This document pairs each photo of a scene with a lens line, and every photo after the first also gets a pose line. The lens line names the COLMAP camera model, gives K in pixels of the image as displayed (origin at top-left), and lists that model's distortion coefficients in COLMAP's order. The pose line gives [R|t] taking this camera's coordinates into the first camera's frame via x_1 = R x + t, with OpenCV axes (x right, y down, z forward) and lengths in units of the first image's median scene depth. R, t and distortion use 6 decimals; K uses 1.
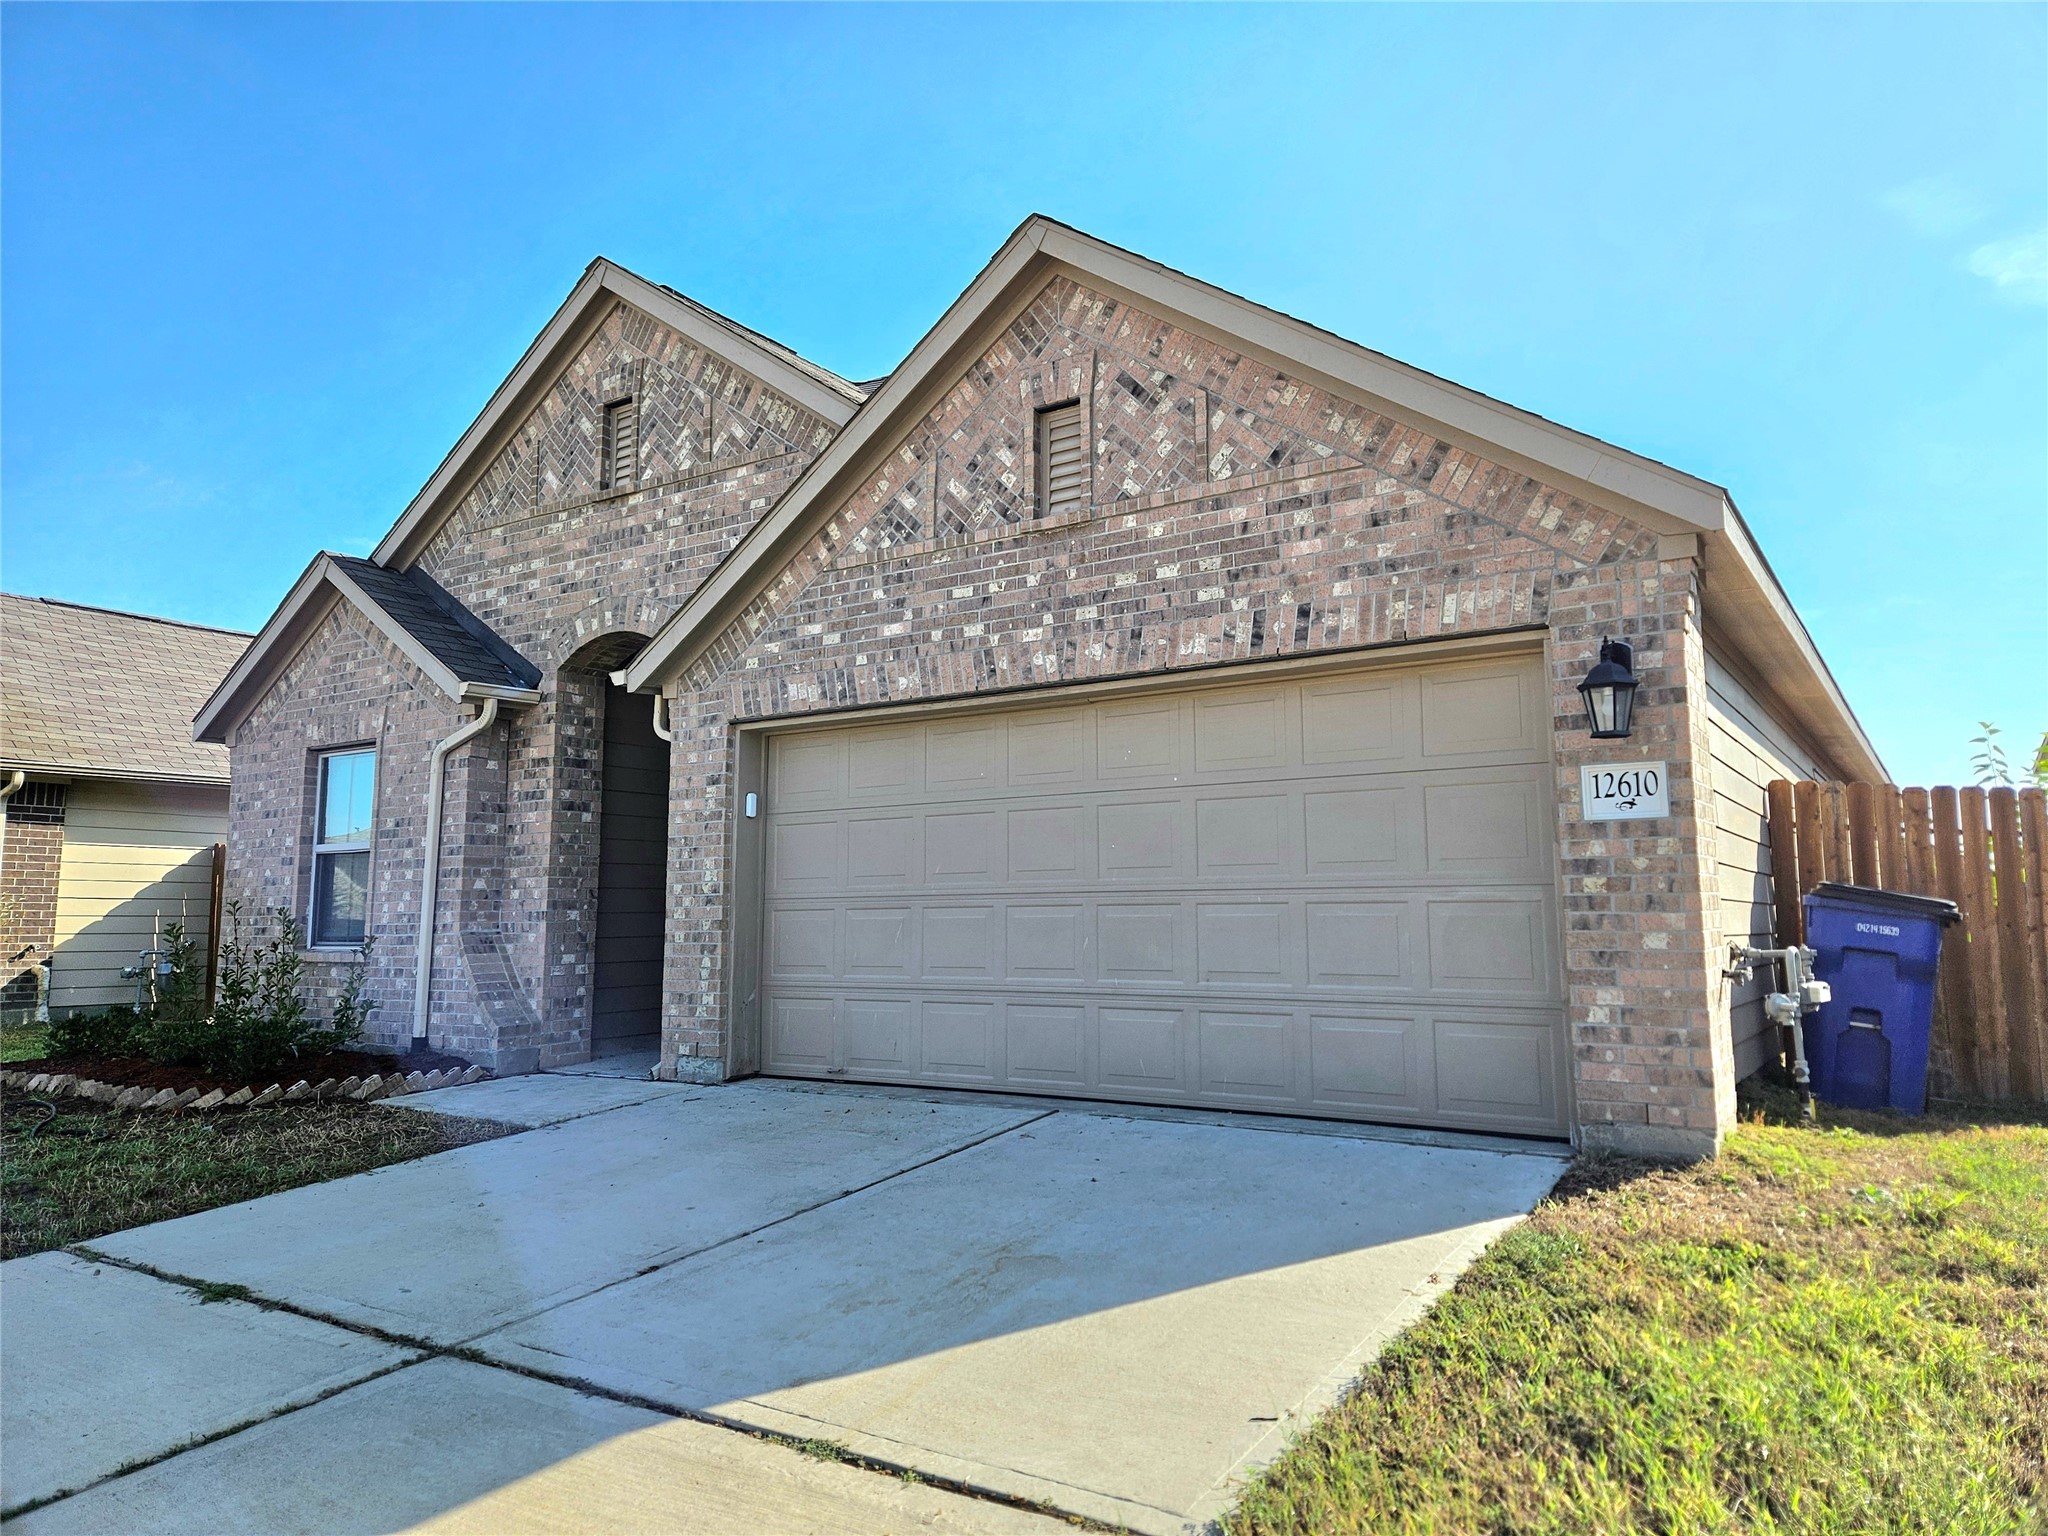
lens RADIAL K [[1356.7, 0, 1031.6], [0, 1356.7, 760.3], [0, 0, 1]] dist [0.083165, -0.026741]
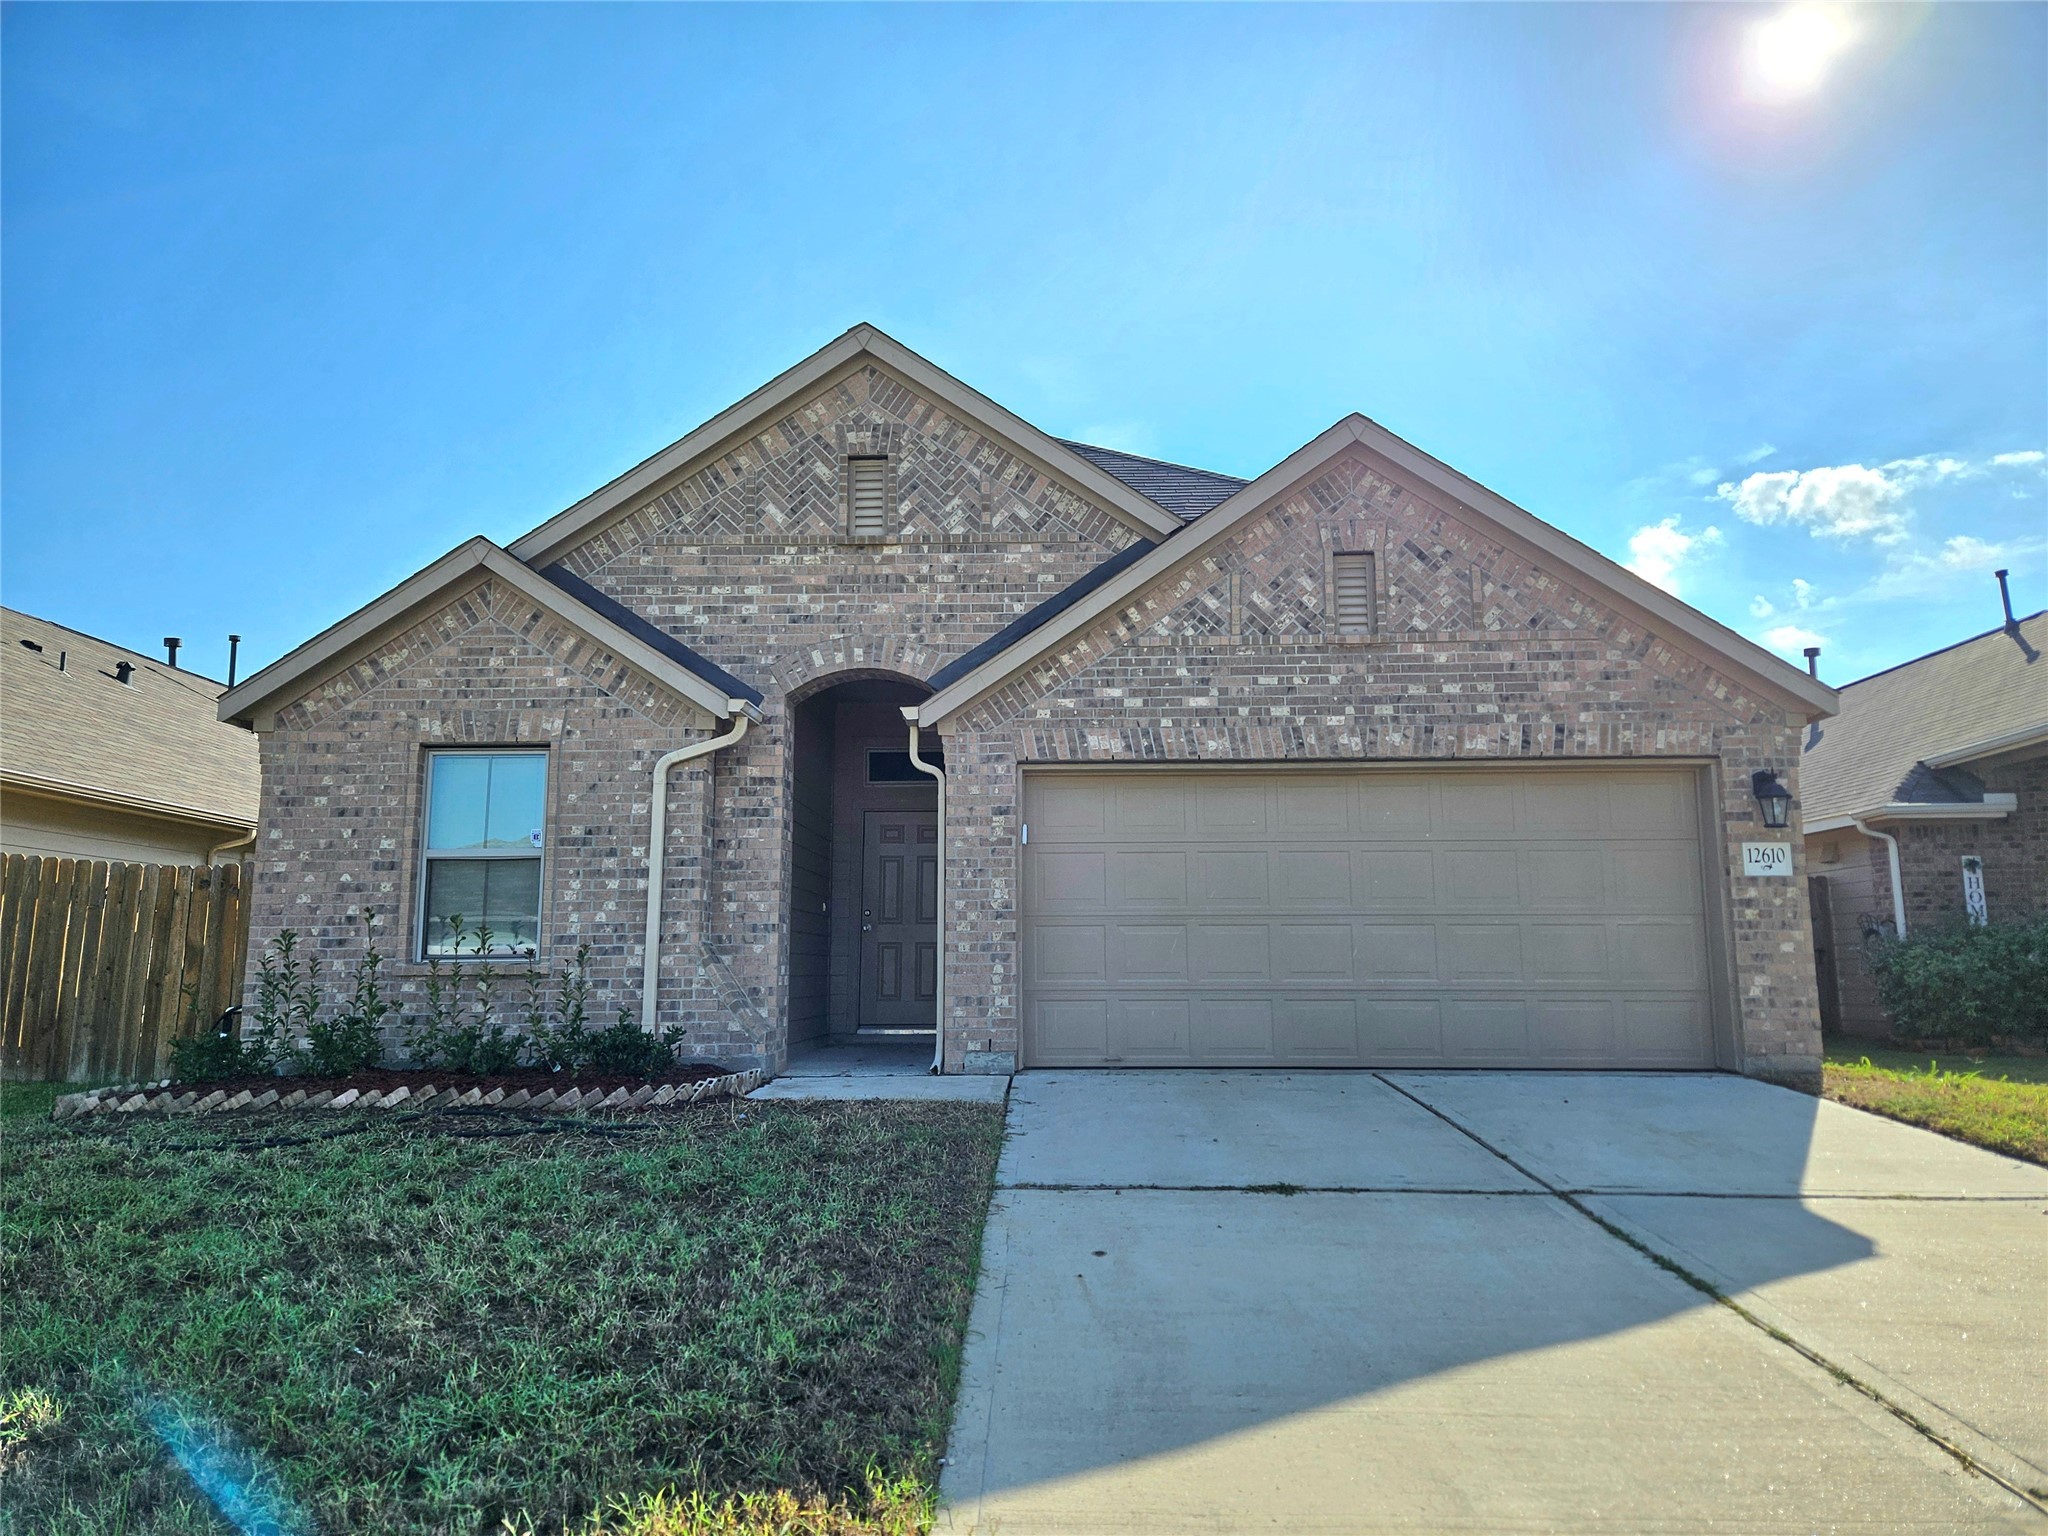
lens RADIAL K [[1356.7, 0, 1017.9], [0, 1356.7, 787.1], [0, 0, 1]] dist [0.083165, -0.026741]
pose [[0.849774, 0.073935, 0.521936, -0.886278], [-0.062776, 0.997263, -0.039062, 0.041413], [-0.523396, 0.000429, 0.852090, 0.019157]]
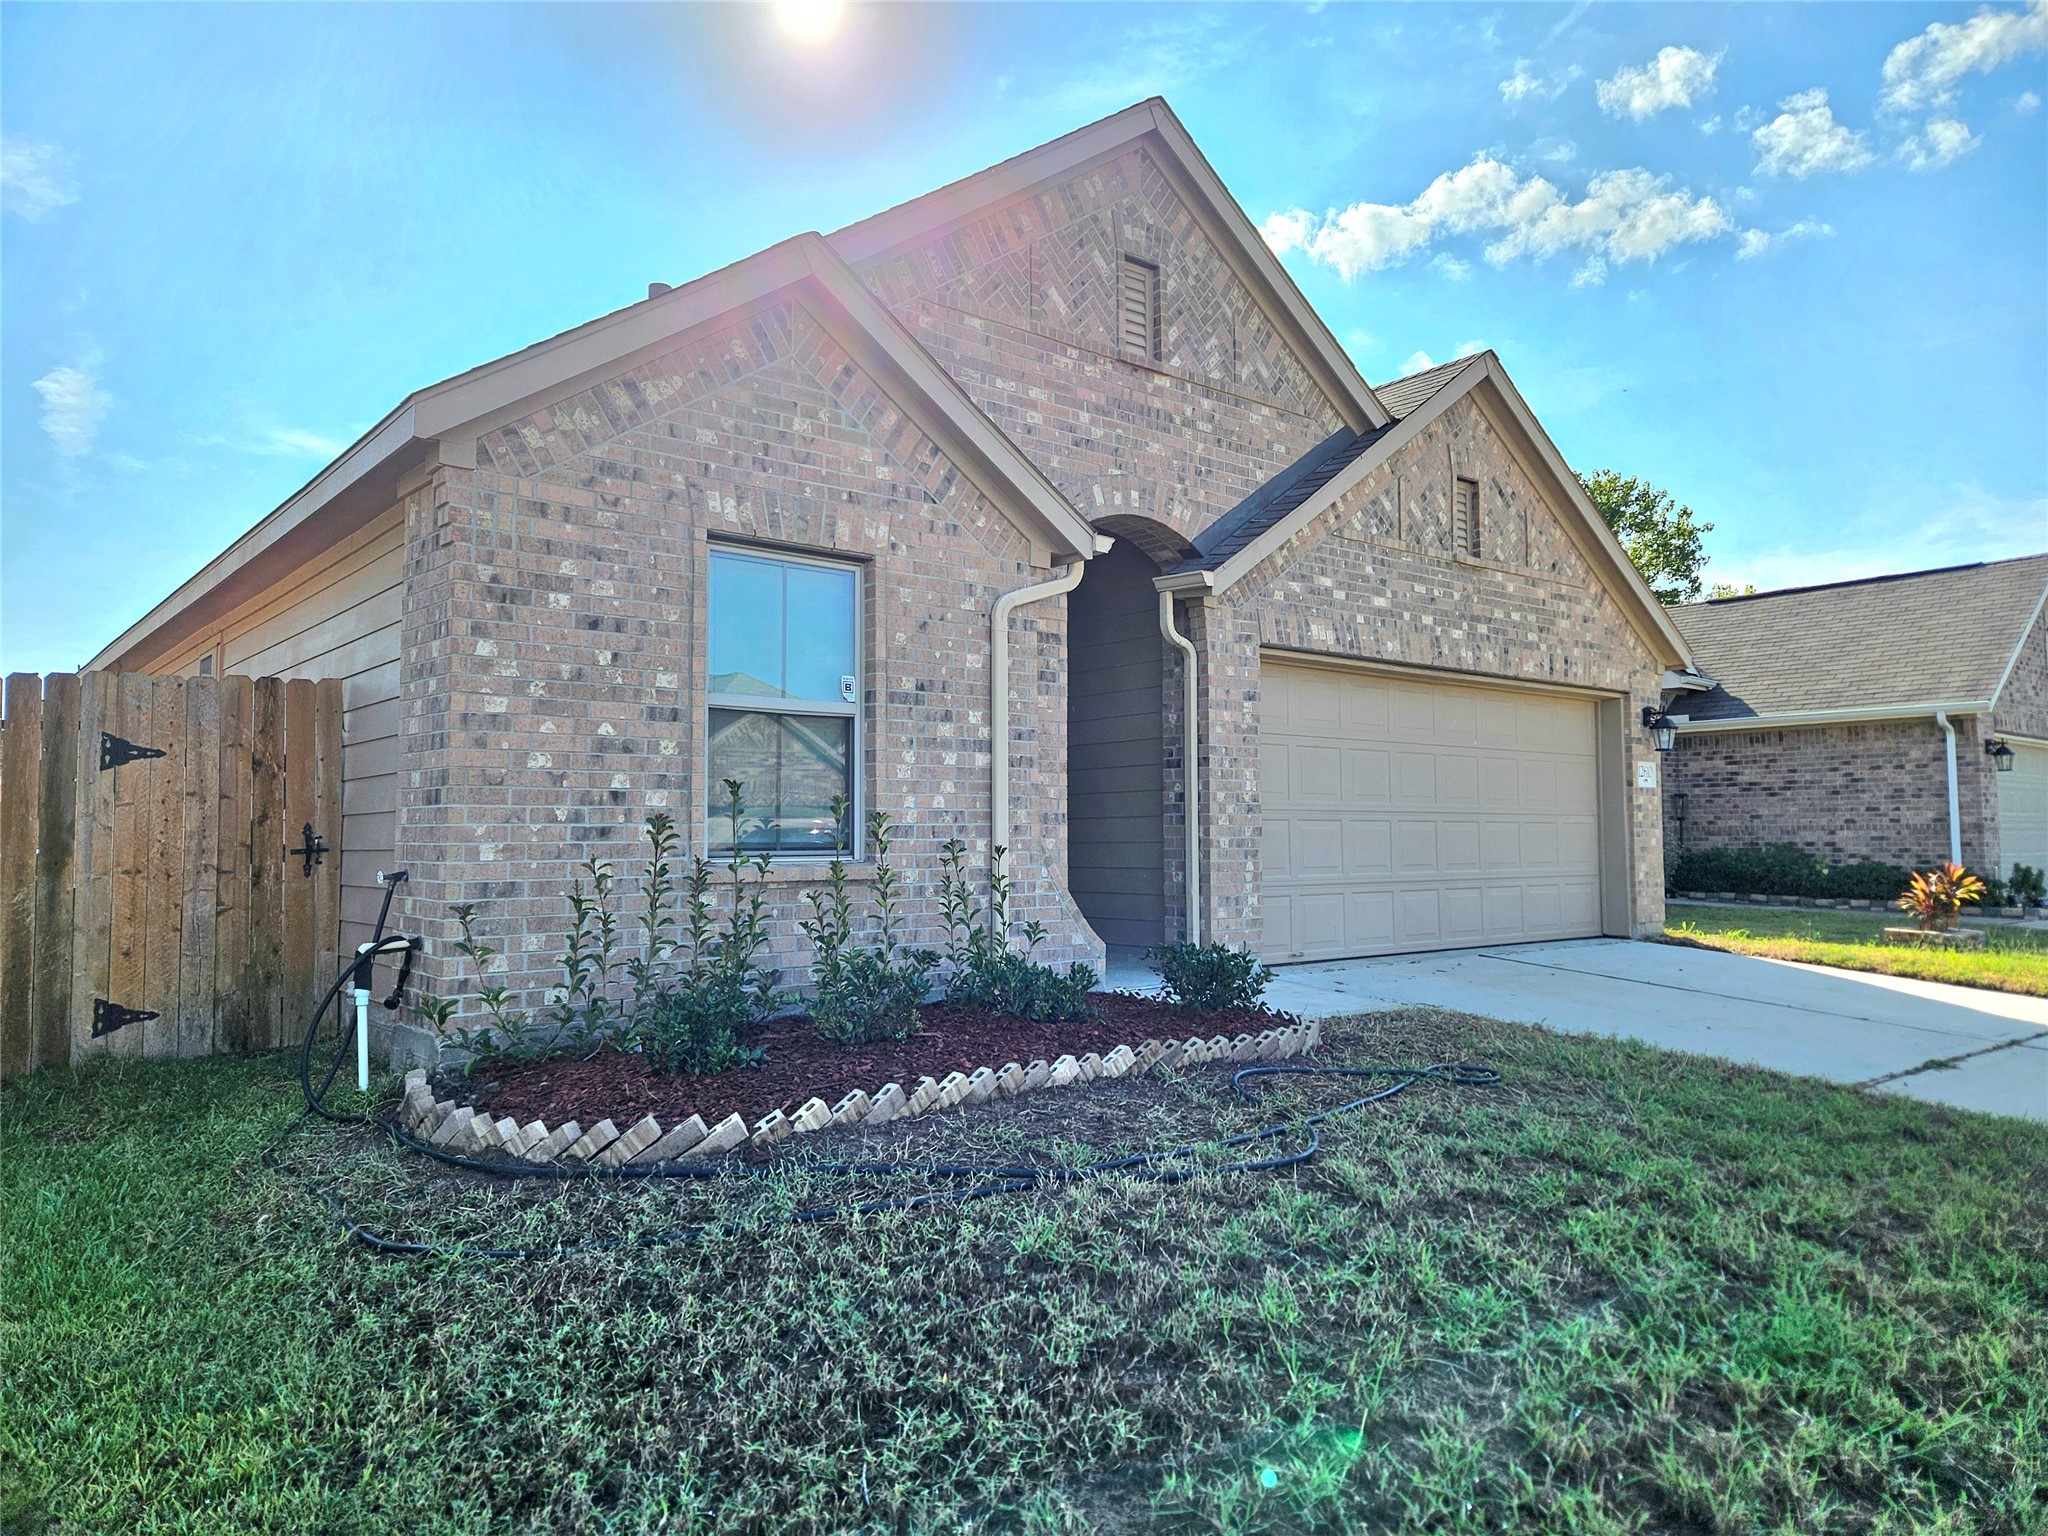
lens RADIAL K [[1356.7, 0, 1020.8], [0, 1356.7, 758.5], [0, 0, 1]] dist [0.083165, -0.026741]
pose [[0.290953, 0.060331, 0.954833, -1.398072], [-0.112232, 0.993272, -0.028561, 0.122176], [-0.950132, -0.098852, 0.295767, 0.920516]]
